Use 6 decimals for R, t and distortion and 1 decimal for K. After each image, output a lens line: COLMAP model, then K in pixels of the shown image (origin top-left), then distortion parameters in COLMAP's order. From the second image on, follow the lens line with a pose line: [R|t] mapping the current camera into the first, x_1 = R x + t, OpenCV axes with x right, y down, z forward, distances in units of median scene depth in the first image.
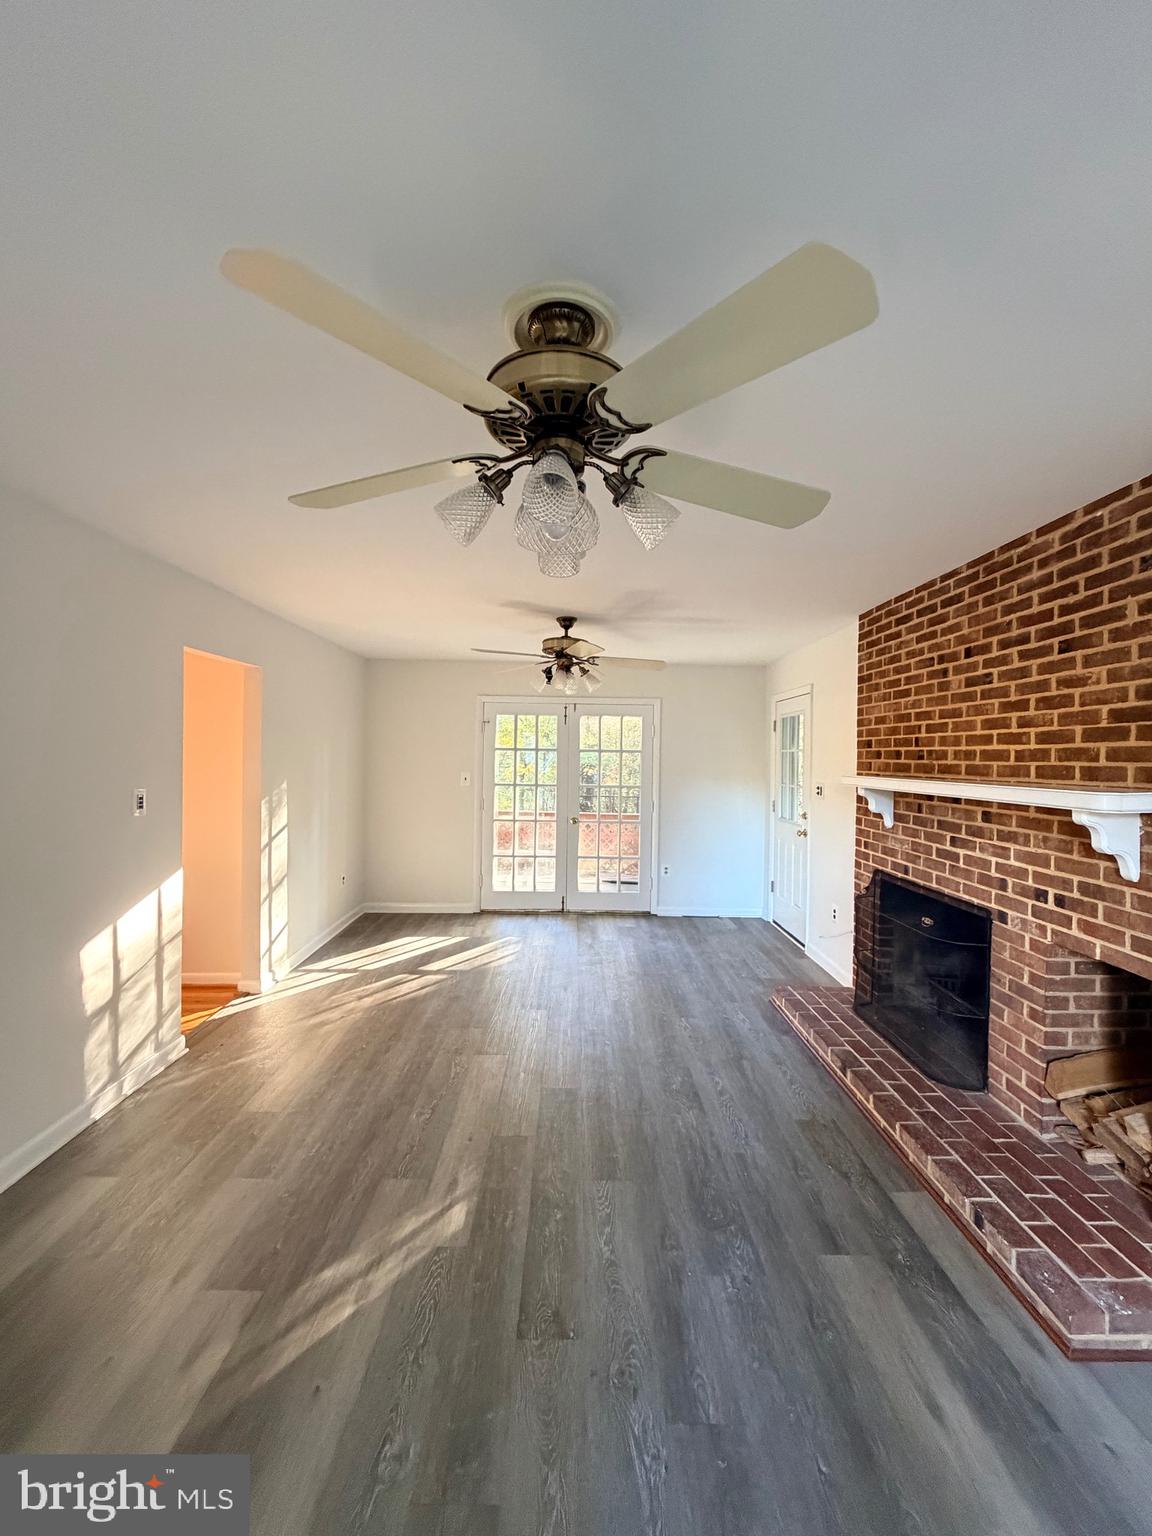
lens RADIAL K [[607.3, 0, 580.1], [0, 607.3, 765.5], [0, 0, 1]] dist [0.003803, -0.000045]
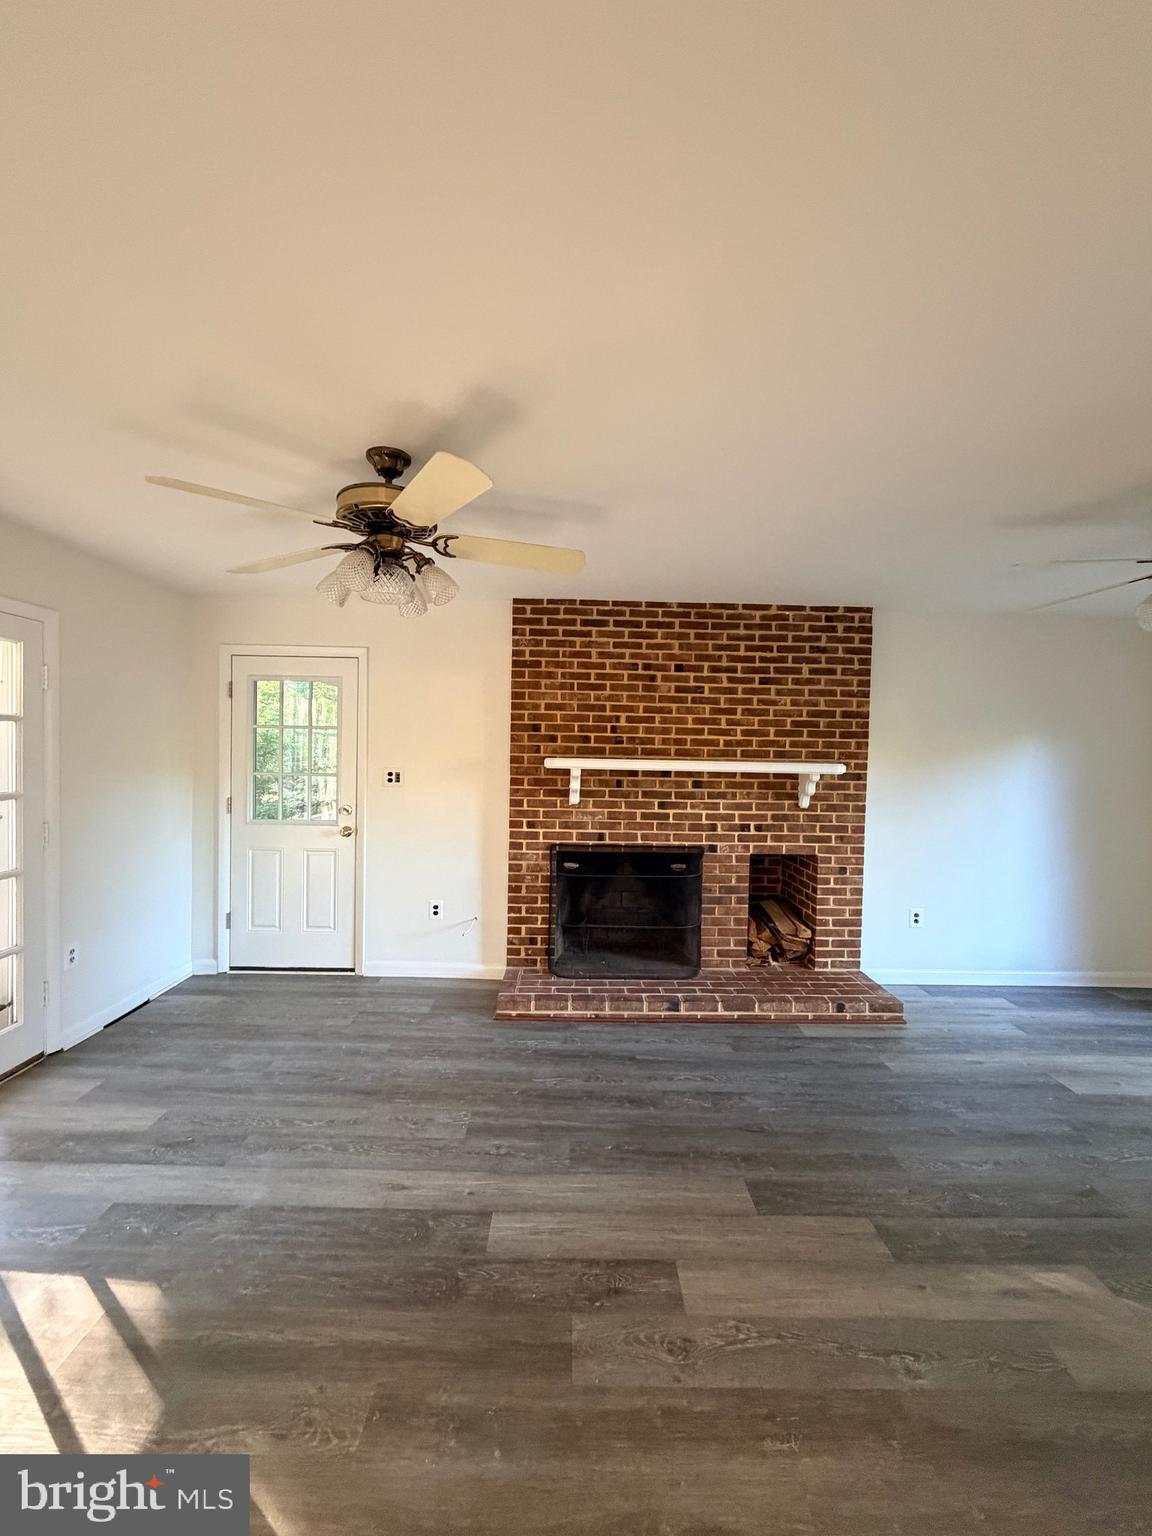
lens RADIAL K [[607.3, 0, 581.5], [0, 607.3, 763.6], [0, 0, 1]] dist [0.003803, -0.000045]
pose [[0.003681, -0.036371, 0.999332, -0.792872], [-0.006239, 0.999318, 0.036393, -0.016968], [-0.999974, -0.006369, 0.003452, 1.272925]]
